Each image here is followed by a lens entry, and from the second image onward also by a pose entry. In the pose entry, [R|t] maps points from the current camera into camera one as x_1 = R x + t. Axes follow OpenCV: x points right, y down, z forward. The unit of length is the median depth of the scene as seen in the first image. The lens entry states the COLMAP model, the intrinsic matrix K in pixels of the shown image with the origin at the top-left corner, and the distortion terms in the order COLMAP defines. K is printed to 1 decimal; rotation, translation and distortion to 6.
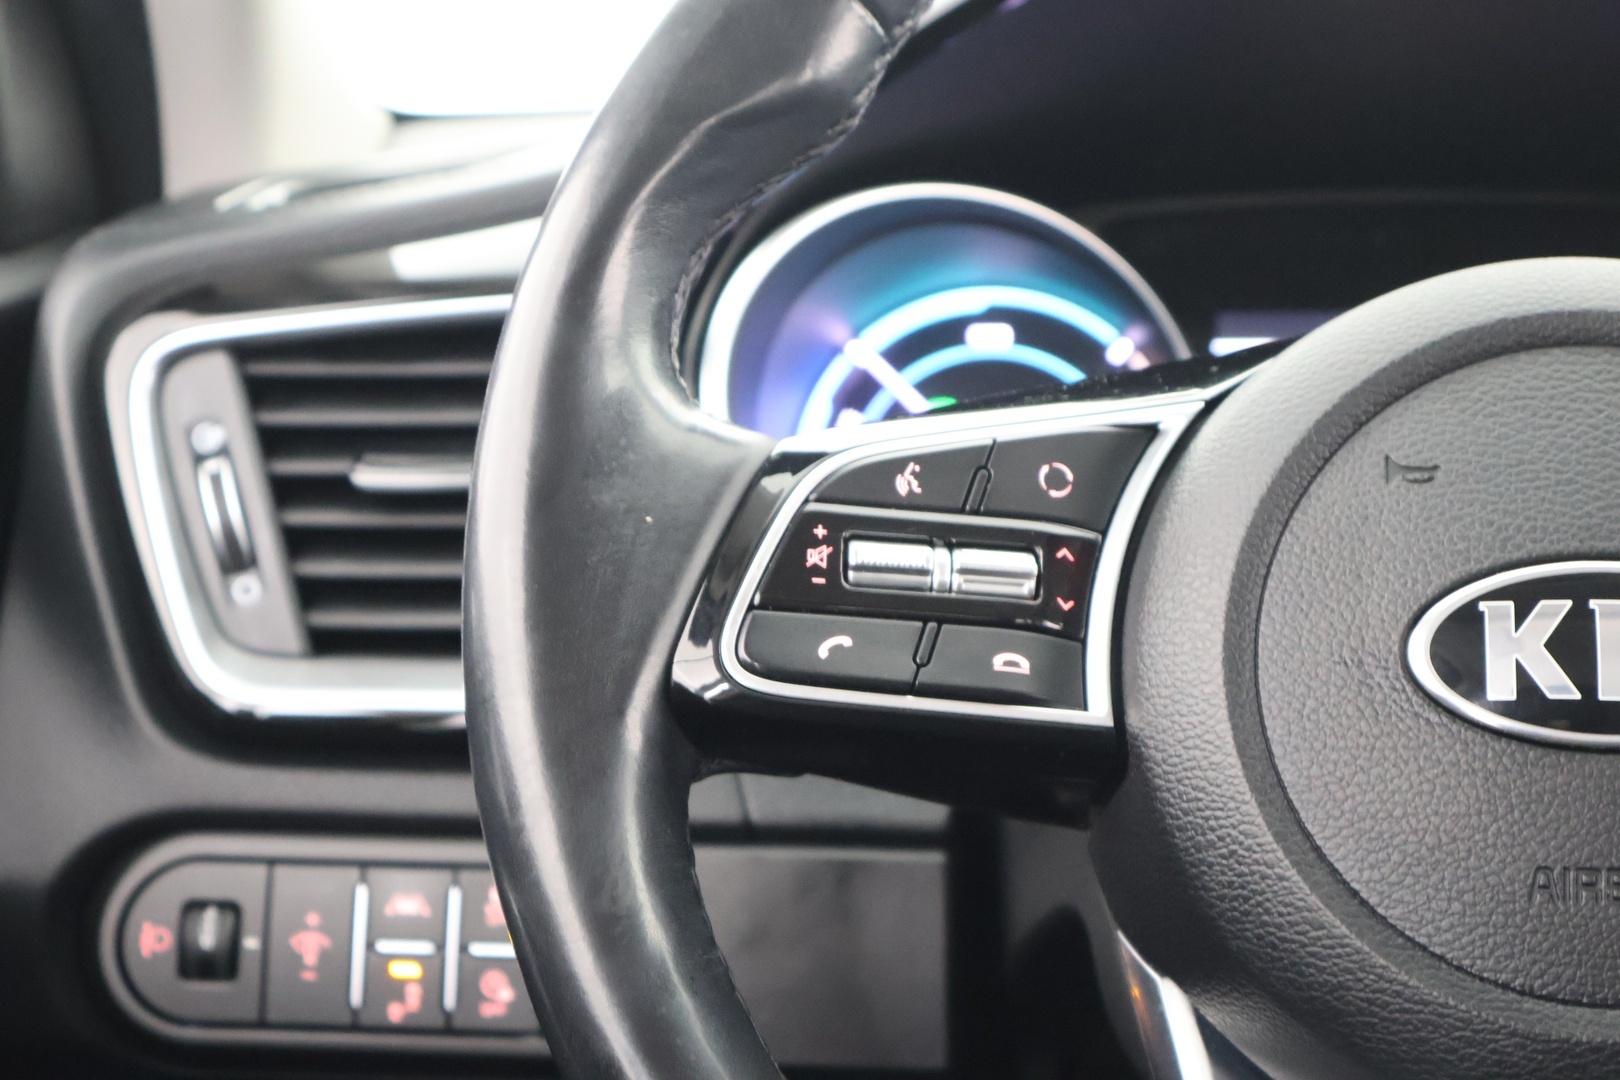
lens RADIAL K [[3284.2, 0, 799.4], [0, 3284.2, 540.1], [0, 0, 1]] dist [0.059389, 0.000000]
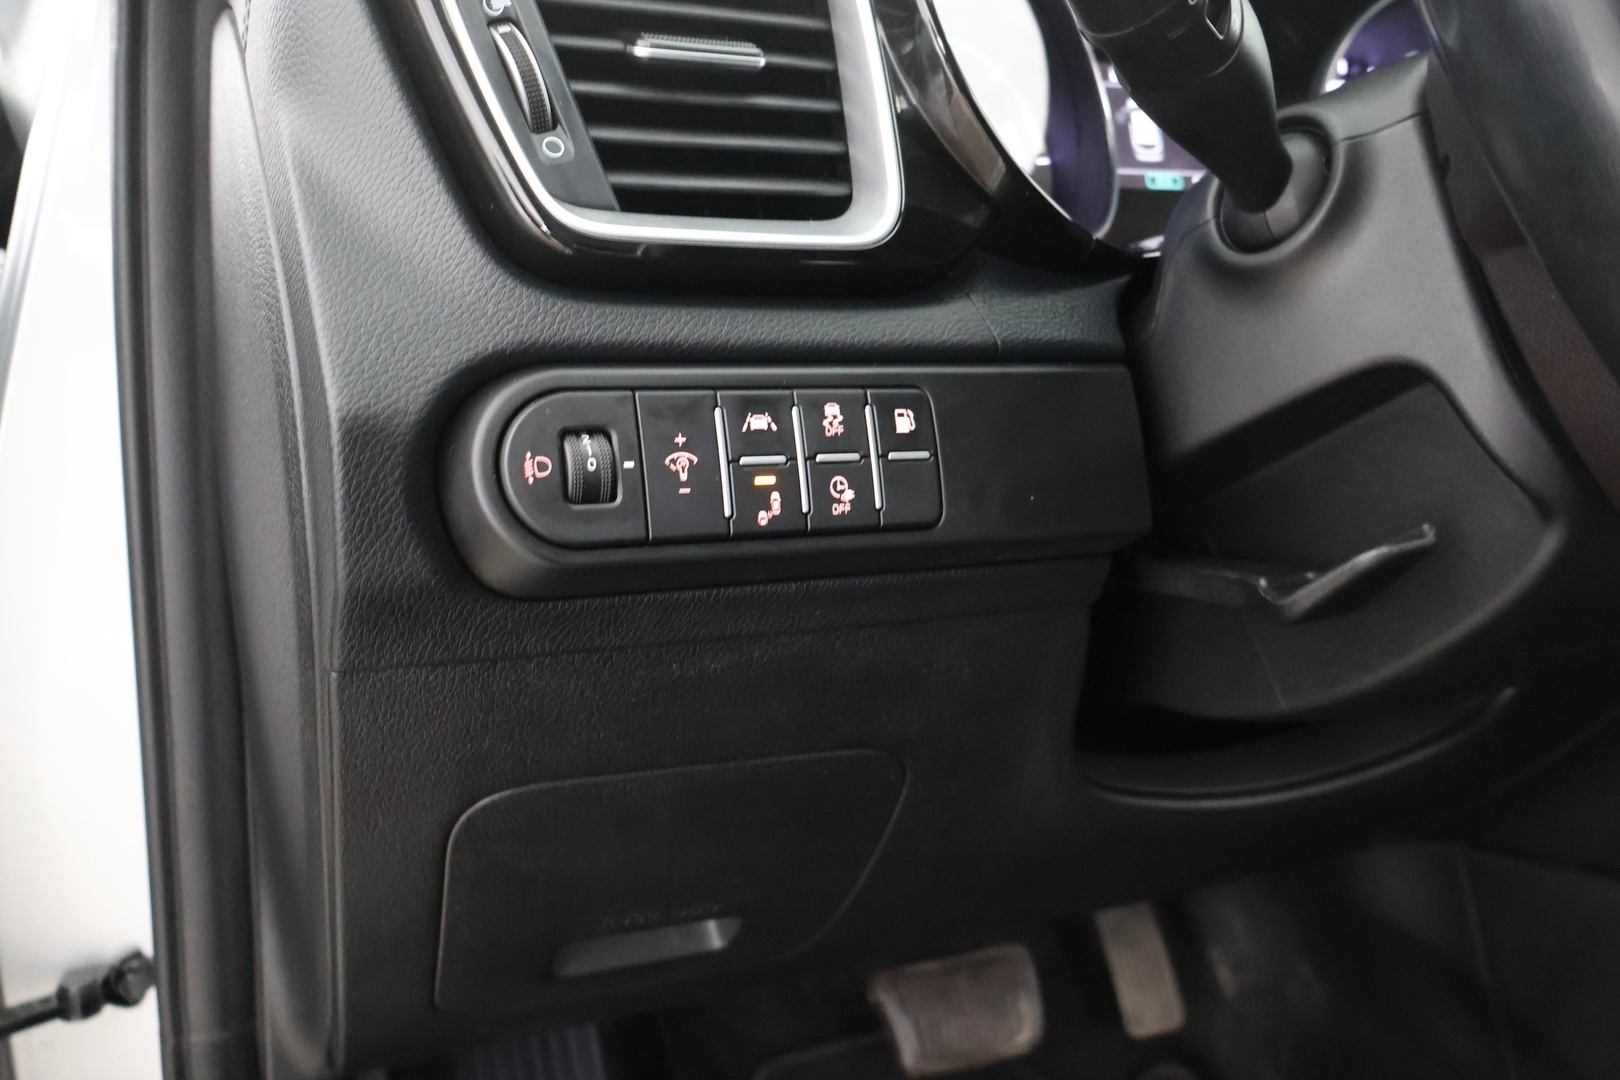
lens RADIAL K [[1368.7, 0, 815.9], [0, 1368.7, 533.0], [0, 0, 1]] dist [-0.008849, -0.005078]
pose [[0.870939, -0.084026, 0.484154, -0.425421], [0.063472, 0.996254, 0.058723, 0.158726], [-0.487275, -0.020414, 0.873010, 0.767358]]
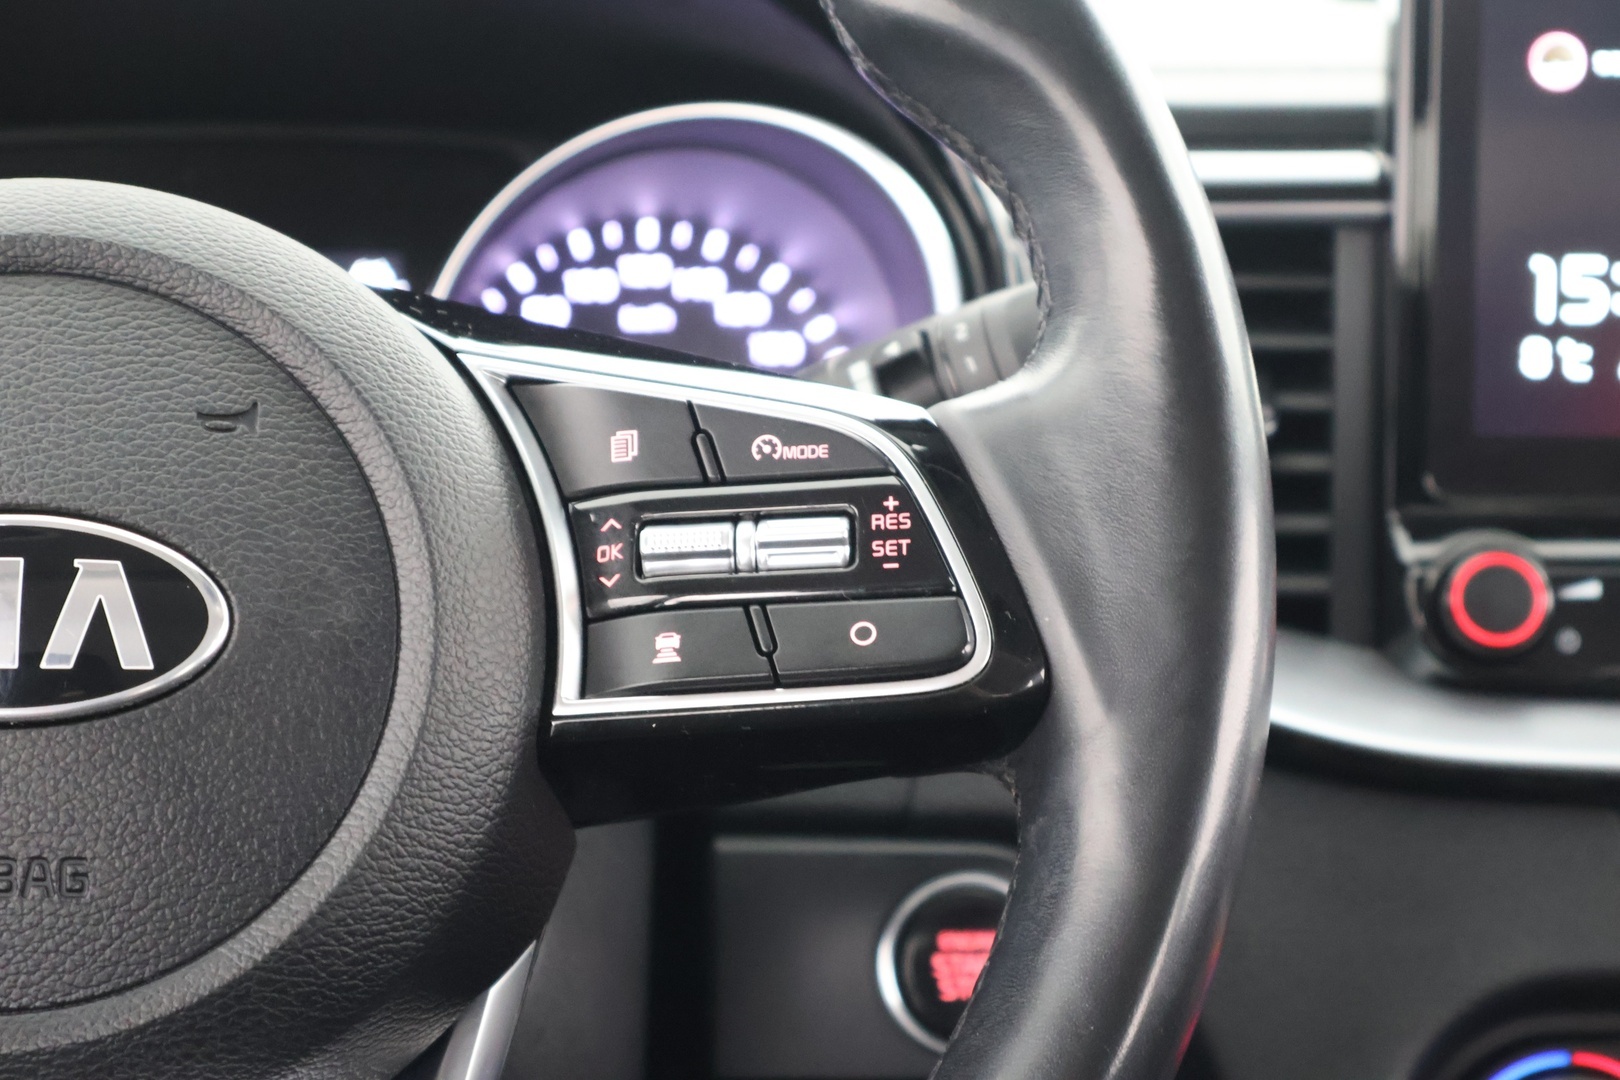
lens RADIAL K [[3284.2, 0, 820.0], [0, 3284.2, 536.5], [0, 0, 1]] dist [0.059389, 0.000000]
pose [[0.984613, -0.014137, 0.174176, 0.287149], [0.012912, 0.999883, 0.008163, 0.007583], [-0.174271, -0.005788, 0.984681, 0.076973]]
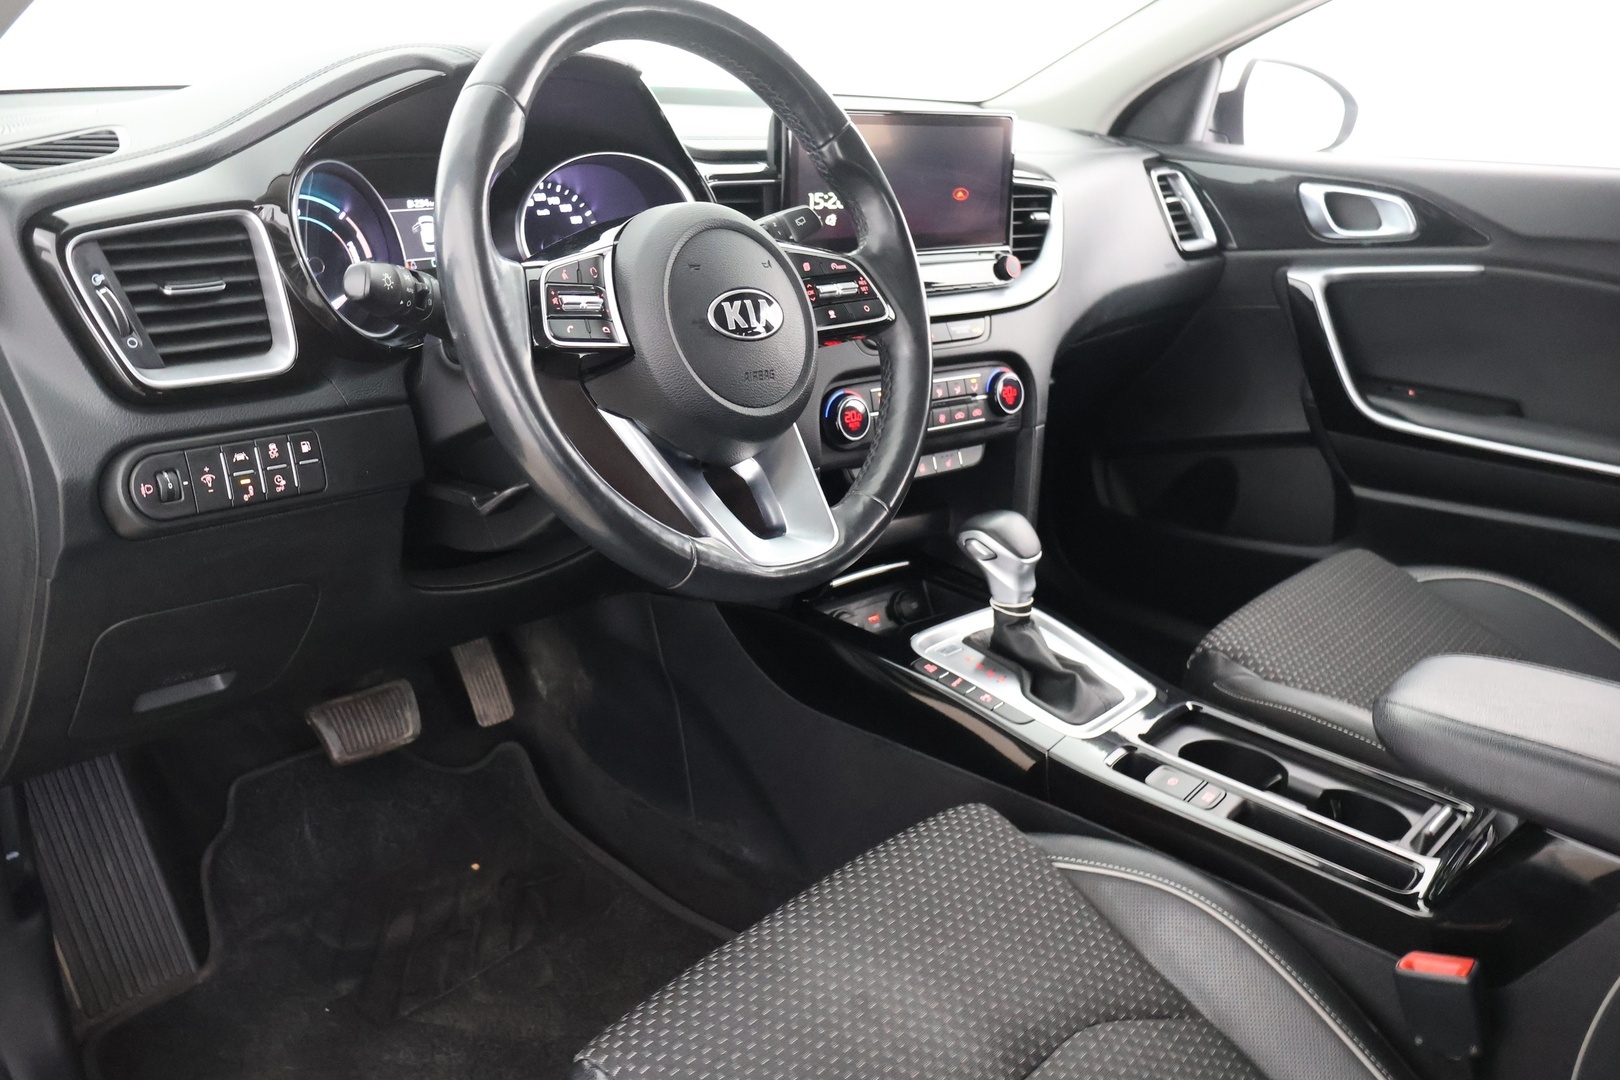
lens RADIAL K [[1368.7, 0, 833.4], [0, 1368.7, 529.7], [0, 0, 1]] dist [-0.008849, -0.005078]
pose [[0.588424, -0.227047, 0.776020, -0.899583], [0.047248, 0.967780, 0.247326, -0.100856], [-0.807171, -0.108867, 0.580193, -0.009581]]
